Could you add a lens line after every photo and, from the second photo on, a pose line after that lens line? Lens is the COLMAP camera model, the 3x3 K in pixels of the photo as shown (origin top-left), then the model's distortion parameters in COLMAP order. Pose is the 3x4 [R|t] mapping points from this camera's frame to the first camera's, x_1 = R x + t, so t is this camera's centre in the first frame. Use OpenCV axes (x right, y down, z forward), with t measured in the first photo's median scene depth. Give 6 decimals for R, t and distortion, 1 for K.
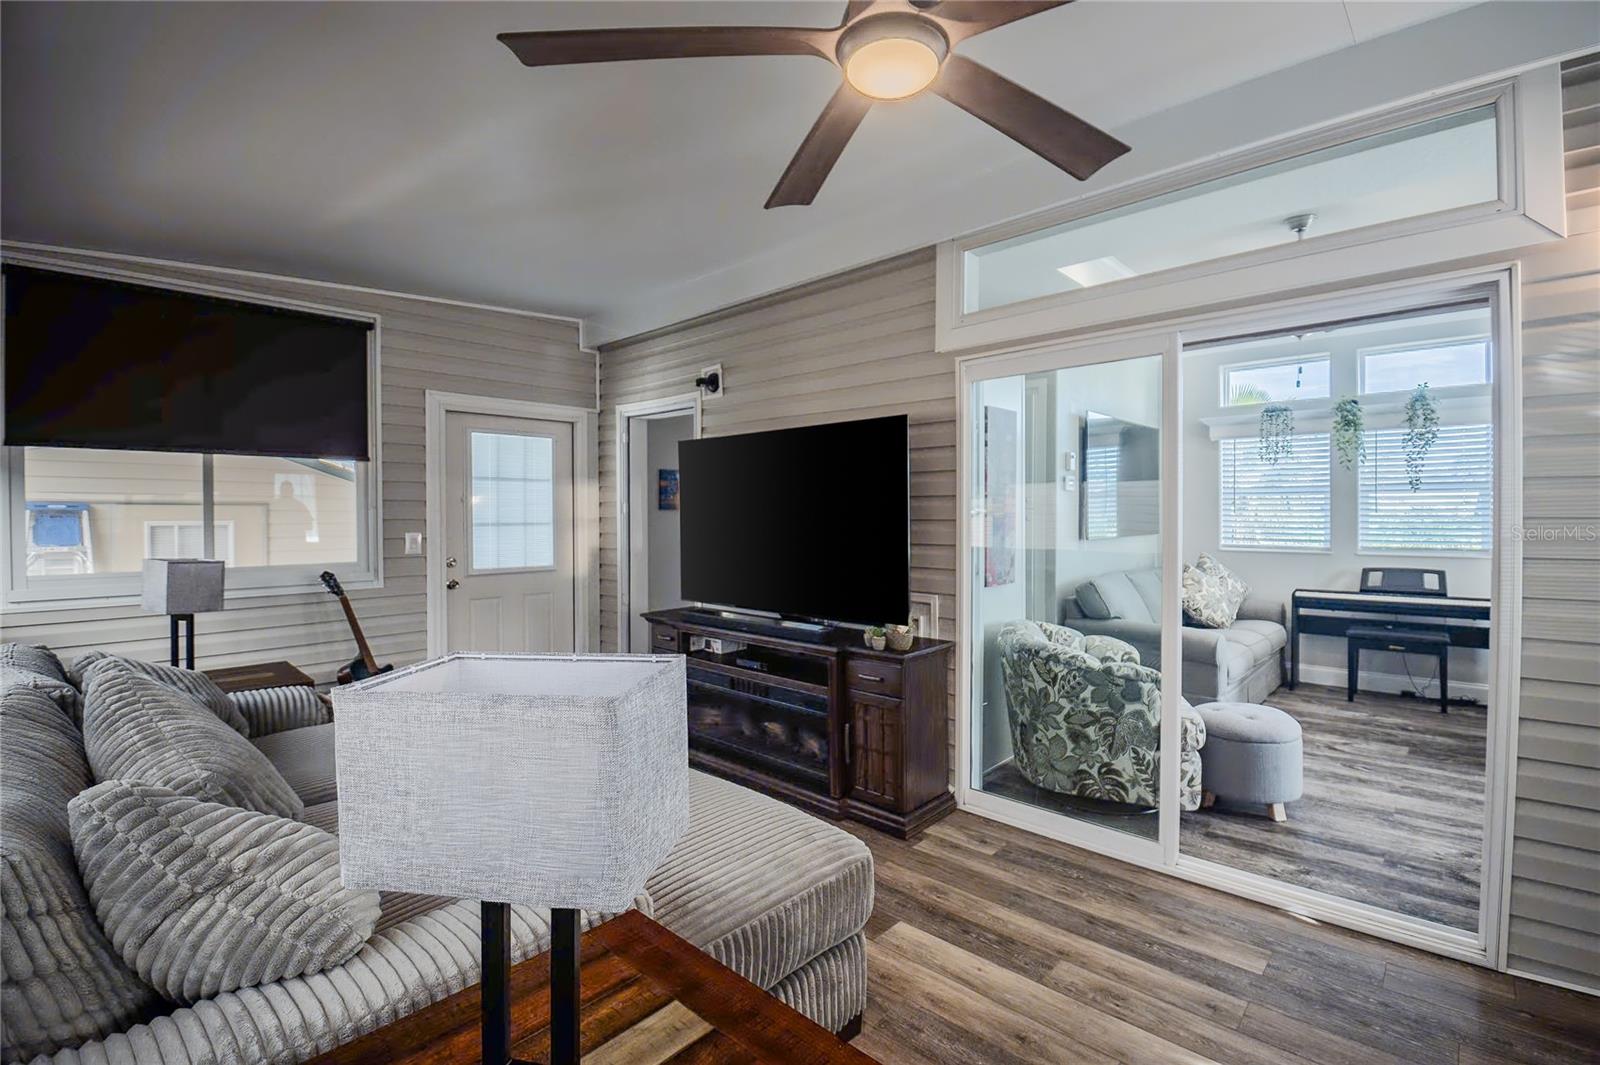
lens RADIAL K [[715.6, 0, 807.5], [0, 715.6, 520.1], [0, 0, 1]] dist [0.012386, -0.031170]
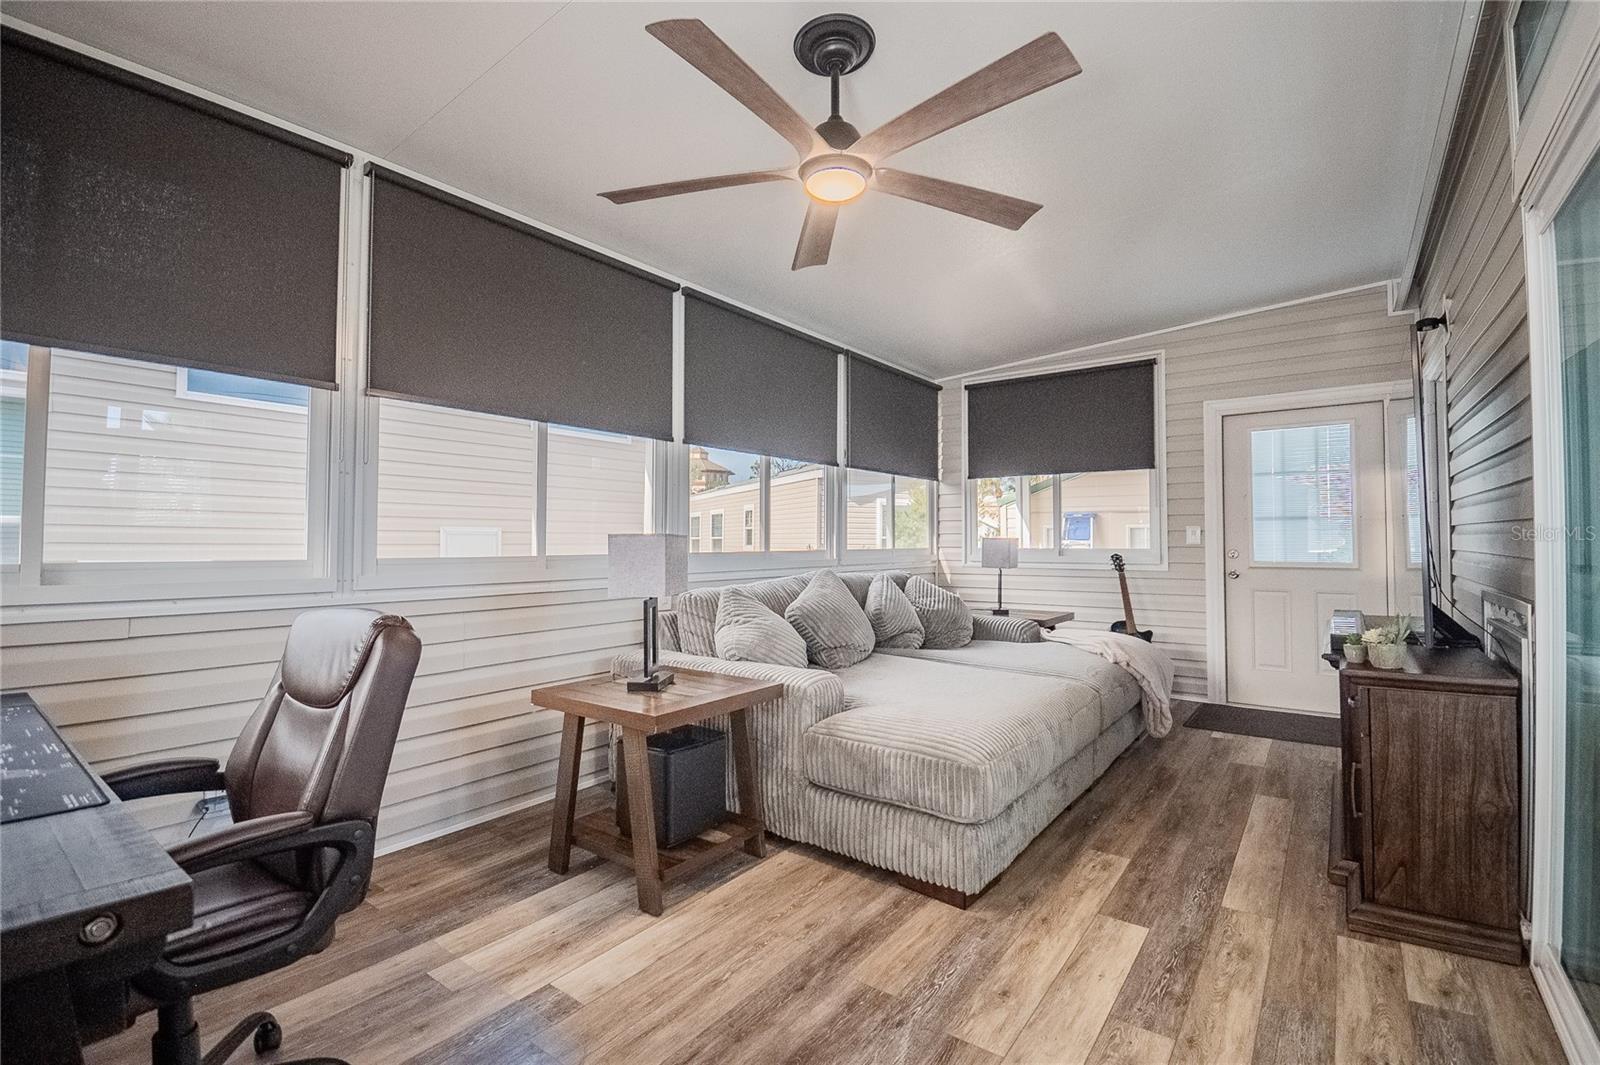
lens RADIAL K [[714.2, 0, 813.2], [0, 714.2, 521.3], [0, 0, 1]] dist [0.008309, -0.010621]
pose [[0.101128, -0.023411, -0.994598, 0.455952], [-0.007262, 0.999679, -0.024269, 0.035522], [0.994847, 0.009677, 0.100926, 0.225122]]
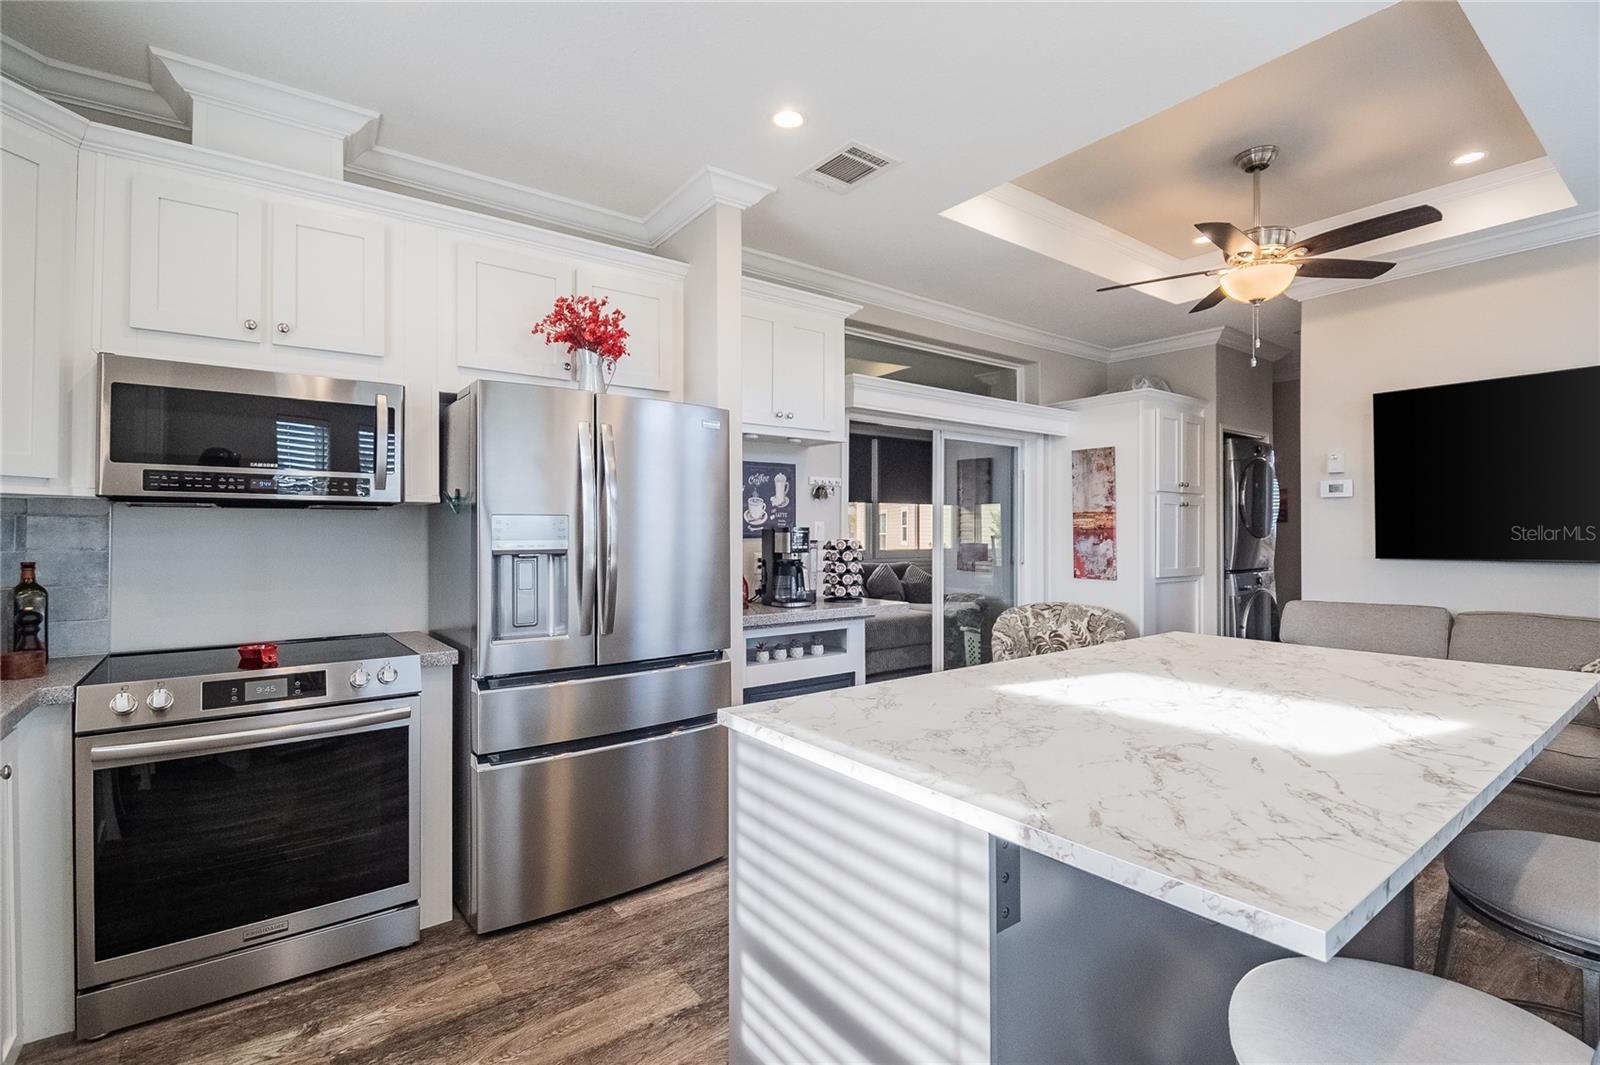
lens RADIAL K [[714.2, 0, 813.2], [0, 714.2, 521.3], [0, 0, 1]] dist [0.008309, -0.010621]
pose [[-0.180526, -0.009761, -0.983522, 1.253879], [-0.005954, 0.999943, -0.008831, -0.003411], [0.983552, 0.004262, -0.180574, 0.534967]]
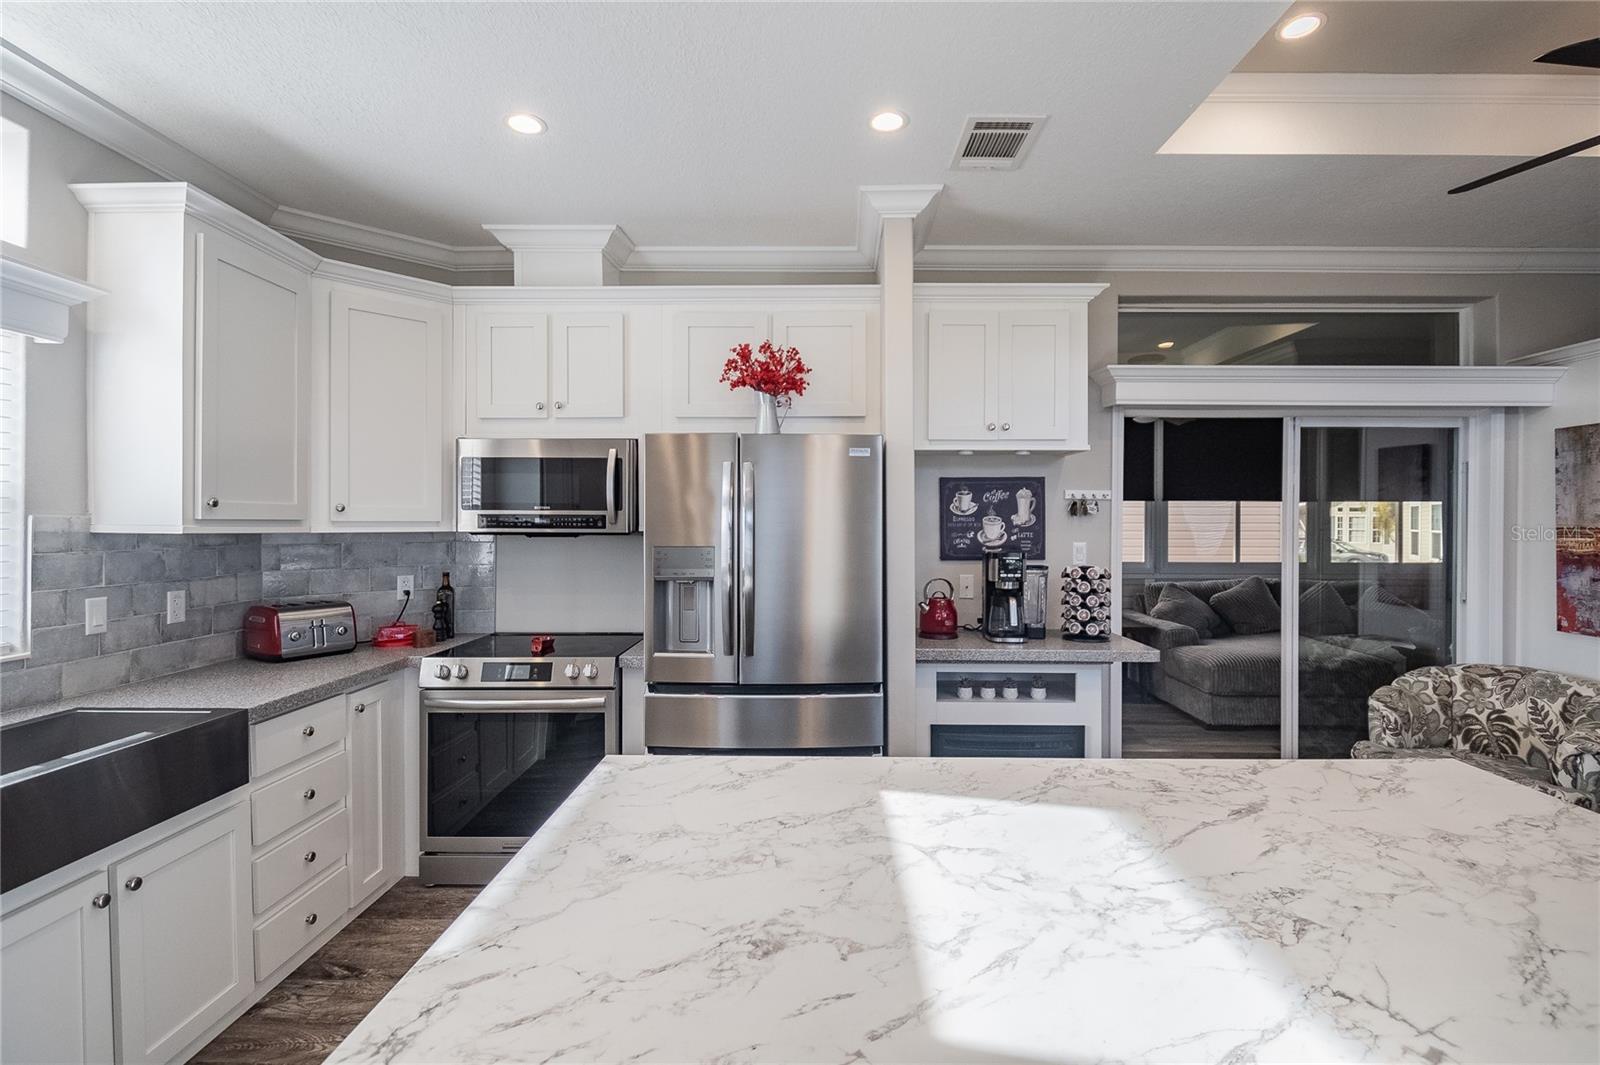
lens RADIAL K [[720.5, 0, 818.5], [0, 720.5, 520.1], [0, 0, 1]] dist [0.006673, -0.010906]
pose [[-0.741753, 0.001552, -0.670671, 1.108889], [-0.002777, 0.999982, 0.005385, -0.035437], [0.670667, 0.005857, -0.741735, 0.749816]]
